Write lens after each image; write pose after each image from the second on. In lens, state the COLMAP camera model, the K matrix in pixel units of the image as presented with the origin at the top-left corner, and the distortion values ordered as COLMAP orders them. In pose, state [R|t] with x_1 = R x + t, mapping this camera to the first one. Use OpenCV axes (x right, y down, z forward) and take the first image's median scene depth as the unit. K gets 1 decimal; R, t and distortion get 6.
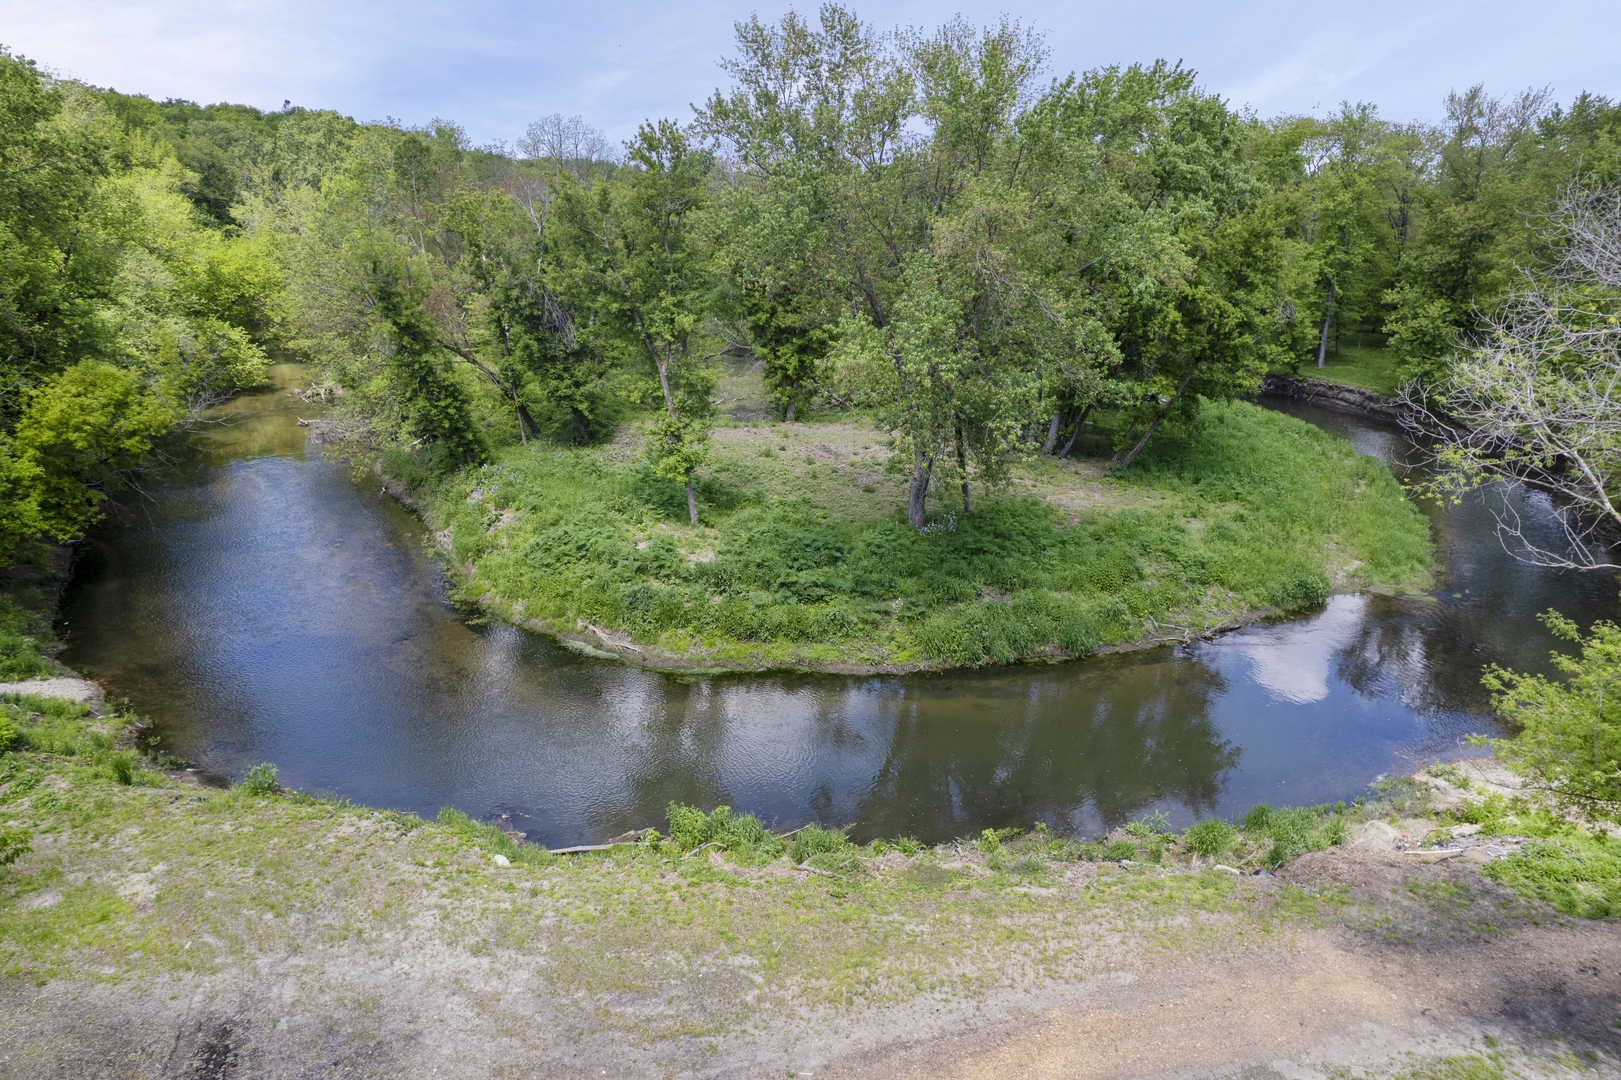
lens RADIAL K [[1057.7, 0, 826.2], [0, 1057.7, 526.6], [0, 0, 1]] dist [-0.066974, 0.045181]
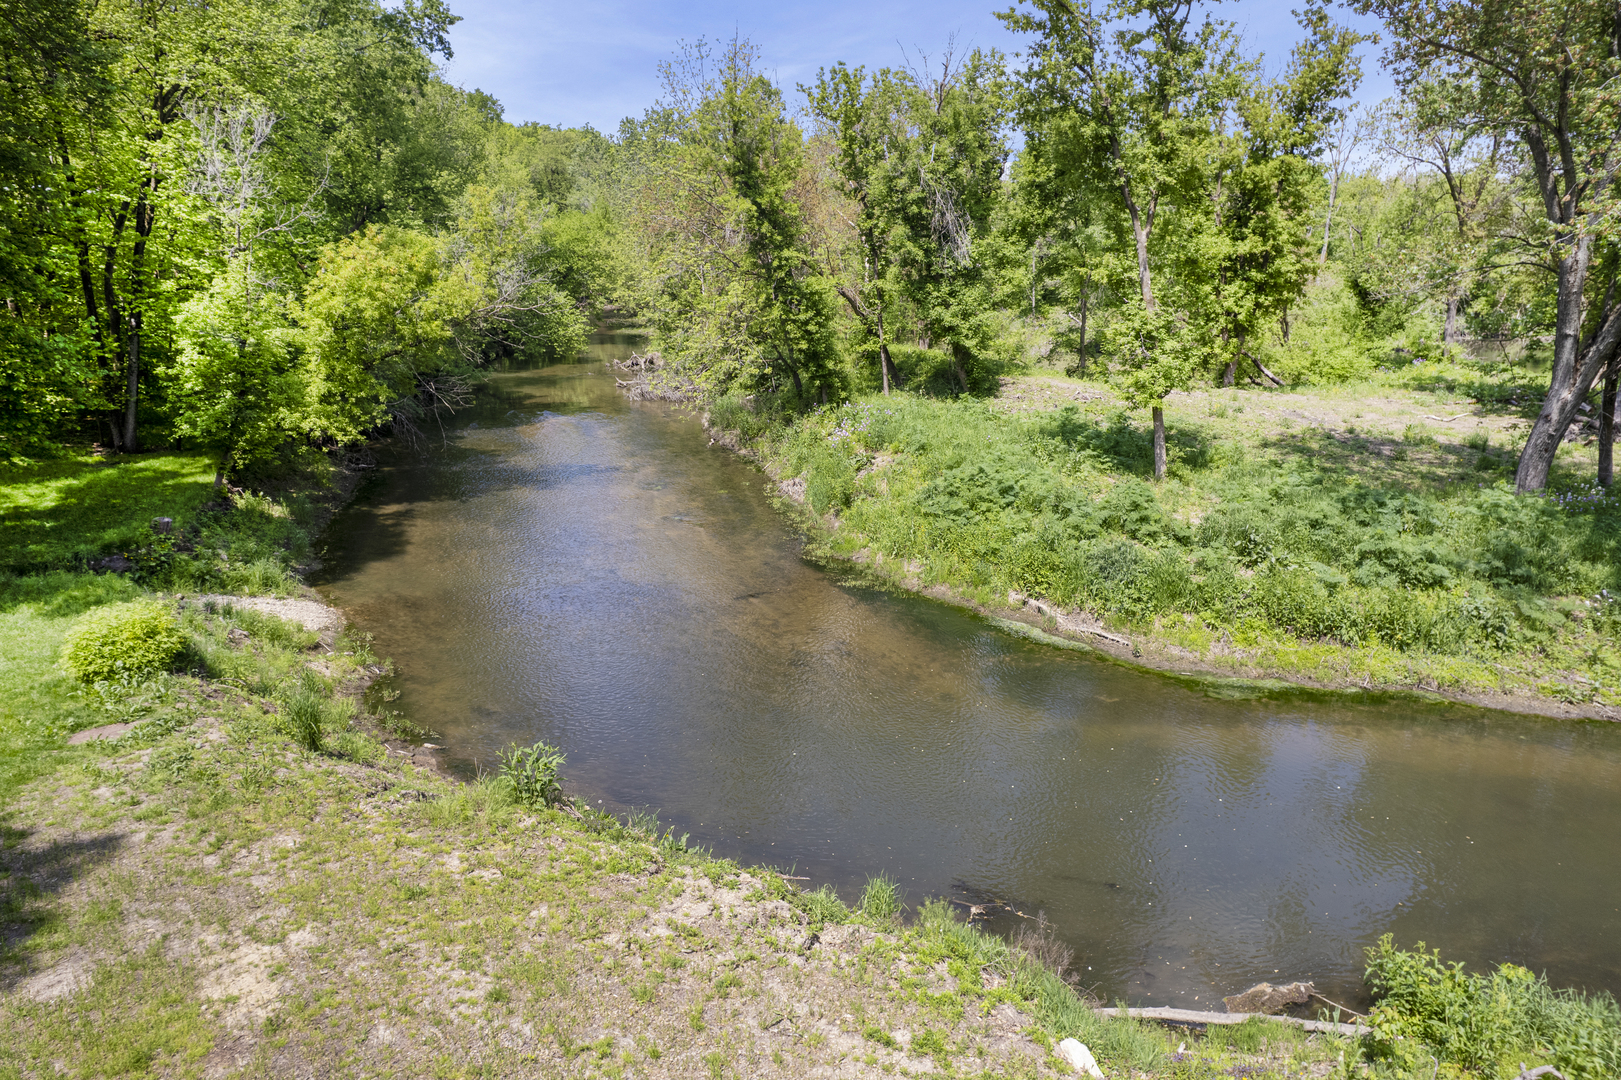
lens RADIAL K [[1057.7, 0, 826.2], [0, 1057.7, 526.6], [0, 0, 1]] dist [-0.066974, 0.045181]
pose [[0.964676, 0.065969, -0.255044, -0.178138], [-0.079765, 0.995837, -0.044122, 0.085014], [0.251072, 0.062907, 0.965922, 0.337470]]
